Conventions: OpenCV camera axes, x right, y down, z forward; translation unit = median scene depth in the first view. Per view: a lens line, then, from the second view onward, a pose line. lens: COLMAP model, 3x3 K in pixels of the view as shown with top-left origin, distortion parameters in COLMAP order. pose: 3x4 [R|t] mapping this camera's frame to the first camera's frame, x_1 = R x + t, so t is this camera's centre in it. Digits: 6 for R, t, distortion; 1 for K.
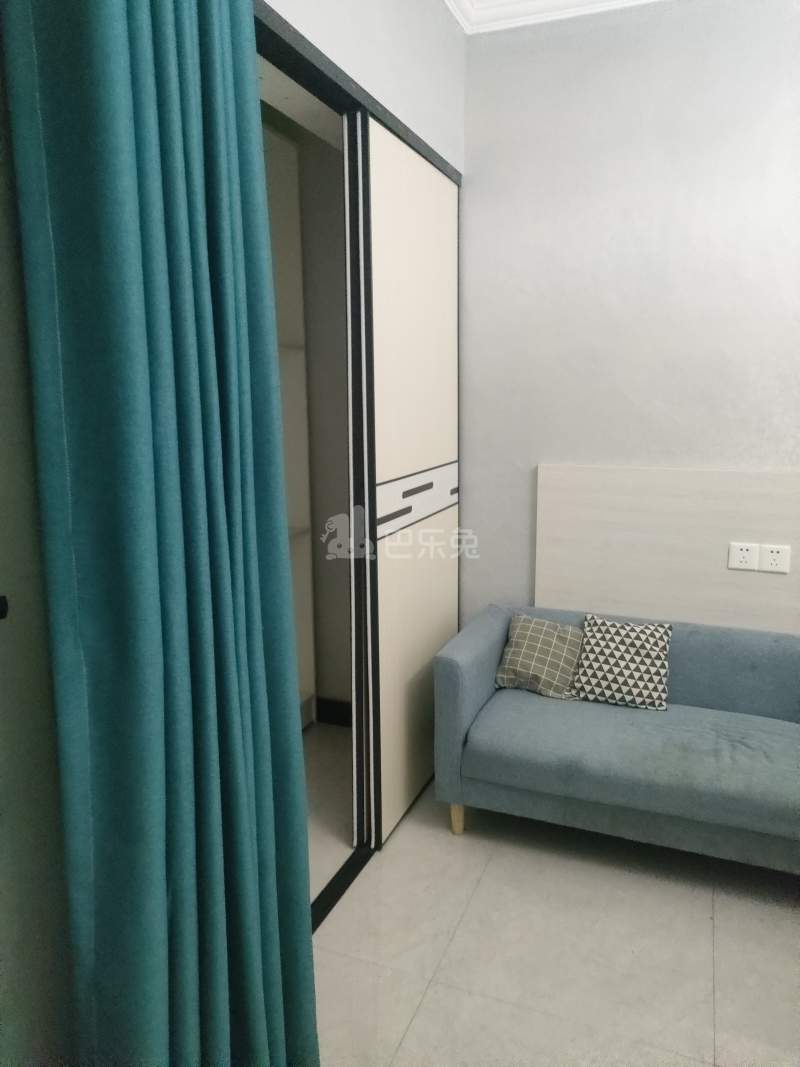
lens RADIAL K [[763.7, 0, 400.0], [0, 763.7, 533.5], [0, 0, 1]] dist [0.032661, -0.003747]
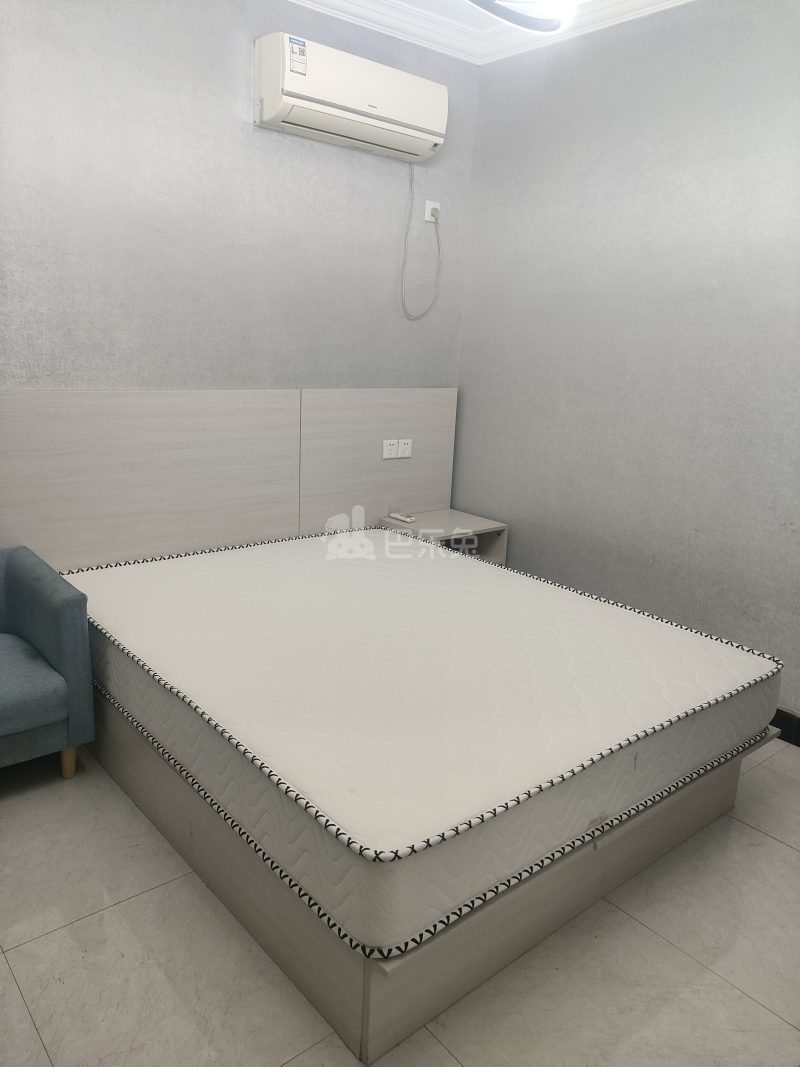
lens RADIAL K [[735.1, 0, 400.0], [0, 735.1, 533.5], [0, 0, 1]] dist [-0.061609, -0.001057]
pose [[0.496224, -0.203346, 0.844045, -0.771047], [0.100118, 0.979101, 0.177024, -0.061150], [-0.862403, -0.003340, 0.506212, 0.263904]]
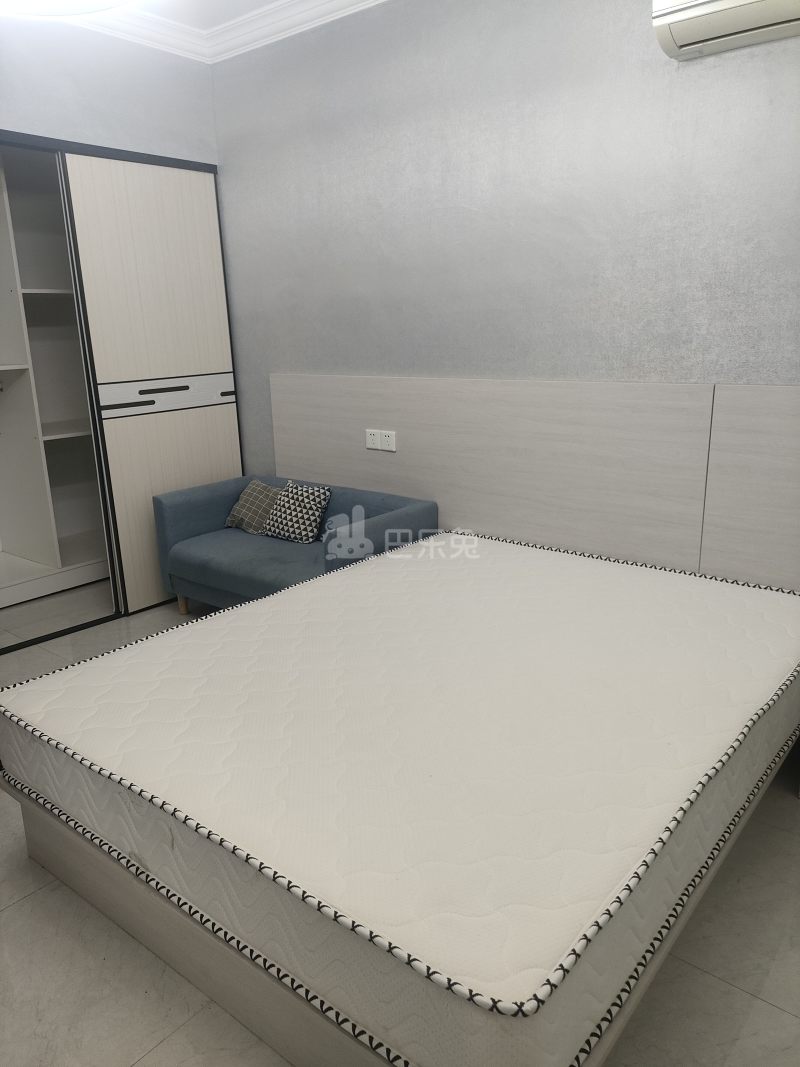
lens RADIAL K [[763.7, 0, 400.0], [0, 763.7, 533.5], [0, 0, 1]] dist [0.032661, -0.003747]
pose [[0.951832, 0.055155, -0.301618, 0.916436], [-0.025806, 0.994608, 0.100443, 0.058531], [0.305532, -0.087821, 0.948123, -0.311261]]
